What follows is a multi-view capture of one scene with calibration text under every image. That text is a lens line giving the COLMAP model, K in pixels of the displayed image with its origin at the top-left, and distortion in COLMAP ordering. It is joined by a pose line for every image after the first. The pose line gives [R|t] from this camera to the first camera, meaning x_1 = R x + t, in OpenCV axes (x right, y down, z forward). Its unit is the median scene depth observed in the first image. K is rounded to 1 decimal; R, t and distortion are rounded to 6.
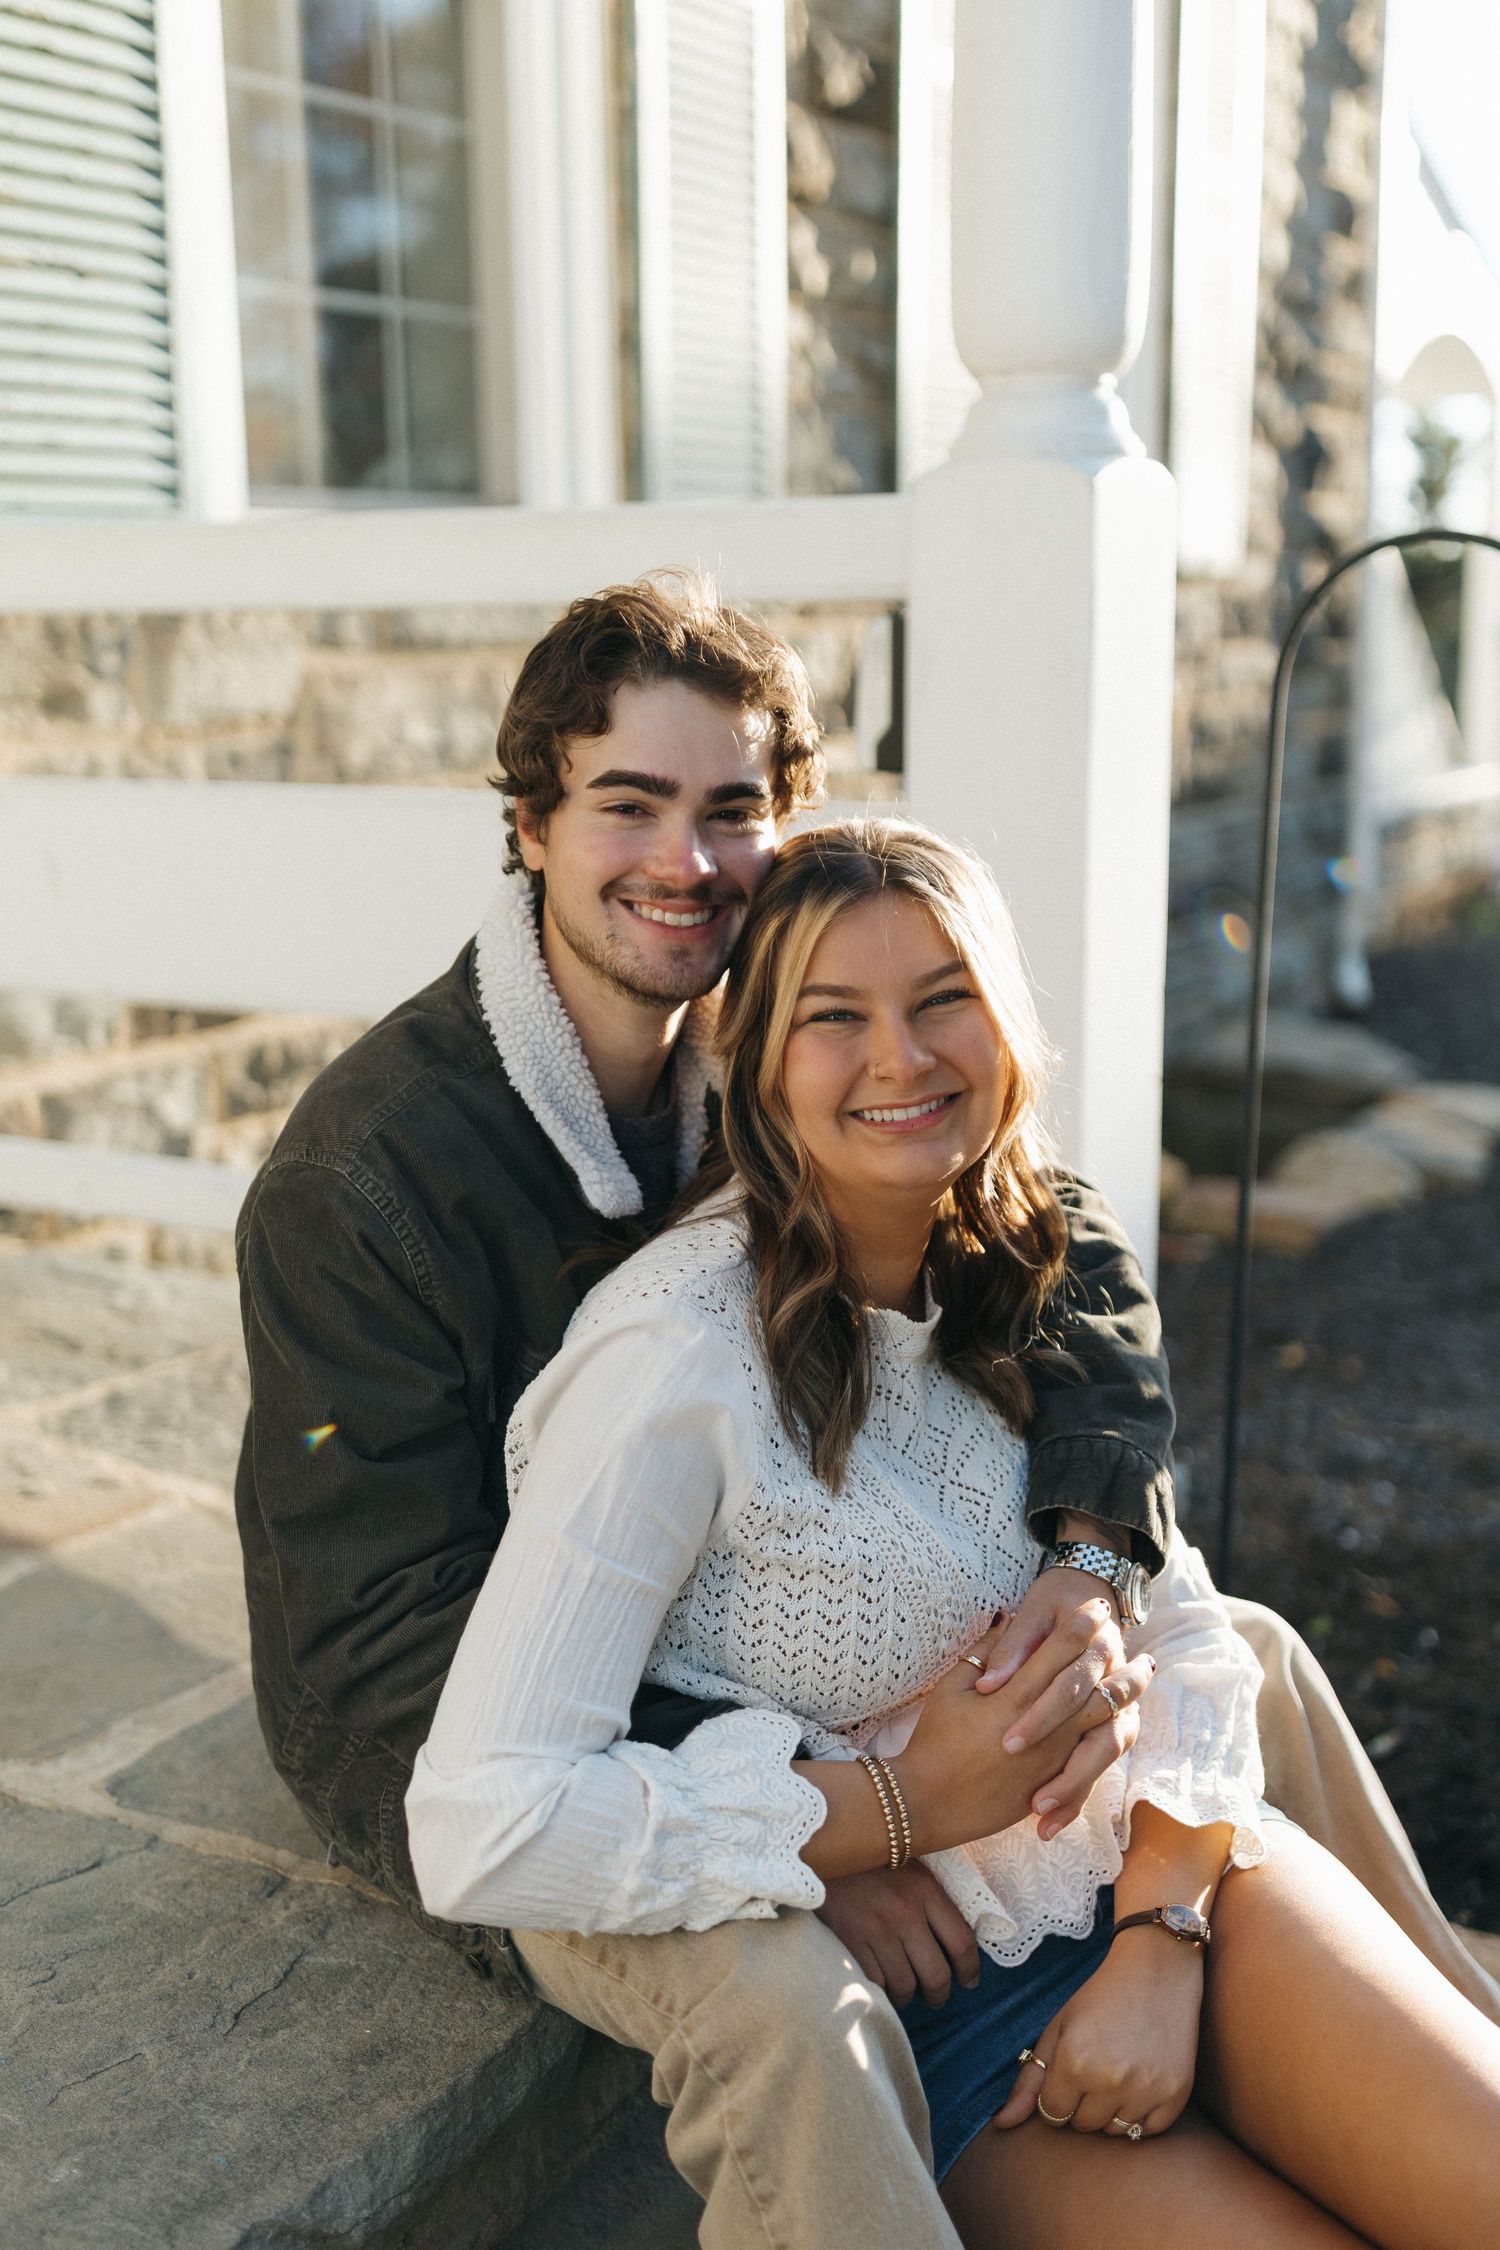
lens RADIAL K [[2379.8, 0, 898.9], [0, 2379.8, 1125.2], [0, 0, 1]] dist [-0.004925, -0.010242]
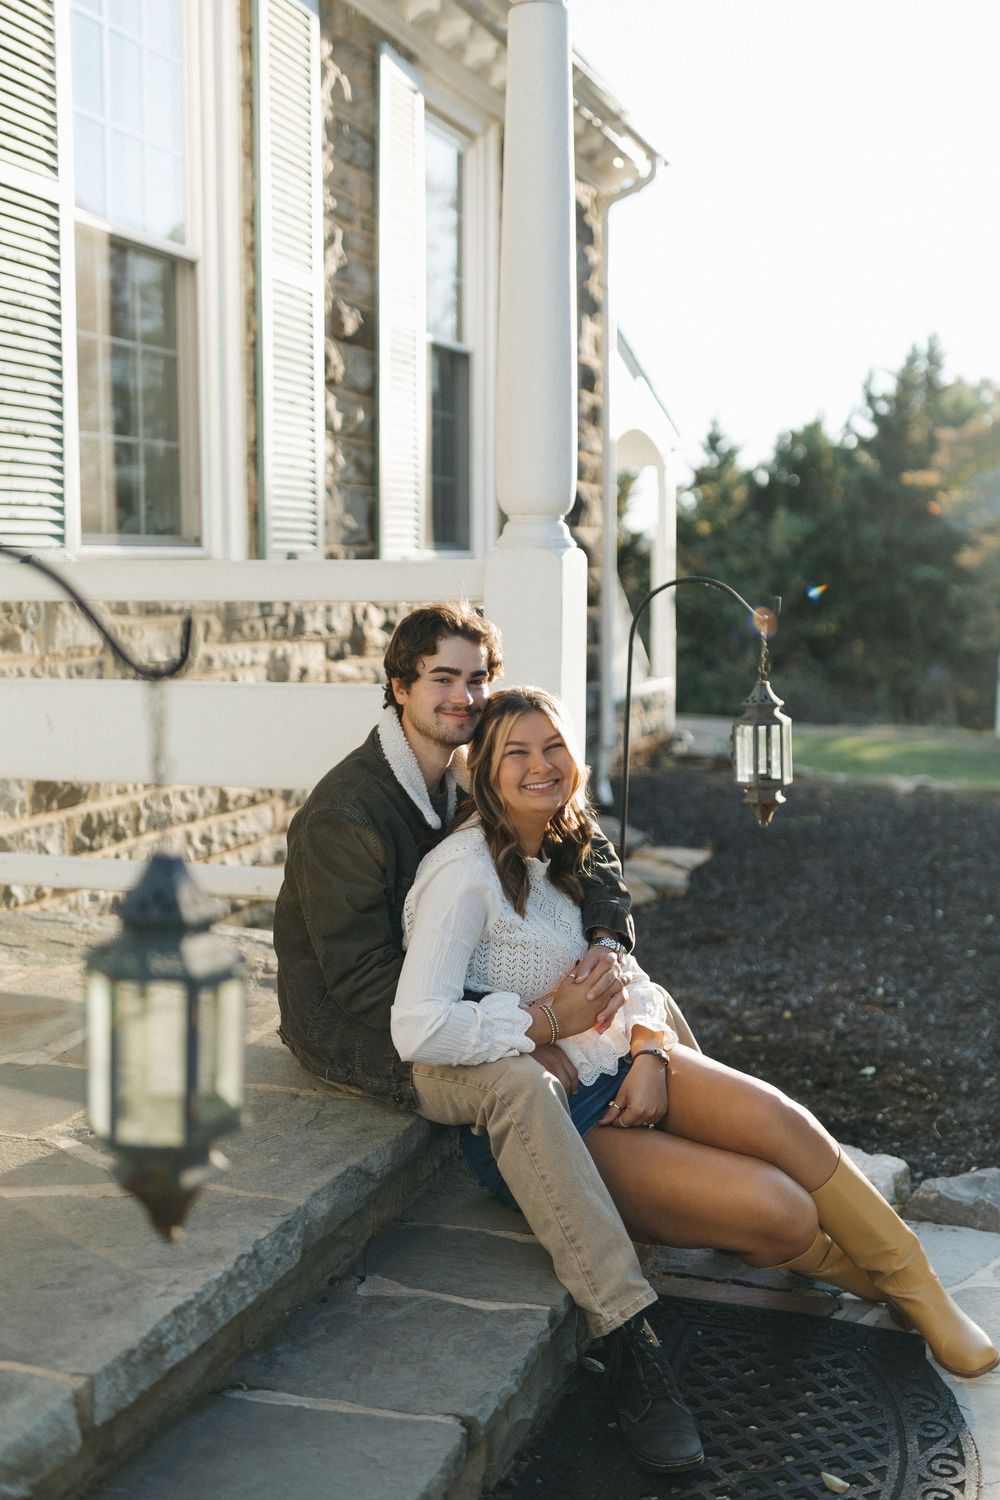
lens RADIAL K [[1538.3, 0, 613.4], [0, 1538.3, 749.2], [0, 0, 1]] dist [-0.050831, -0.011145]
pose [[0.977430, -0.014737, 0.210745, -0.299647], [0.036289, 0.994449, -0.098767, 0.135308], [-0.208119, 0.104186, 0.972539, -0.814970]]
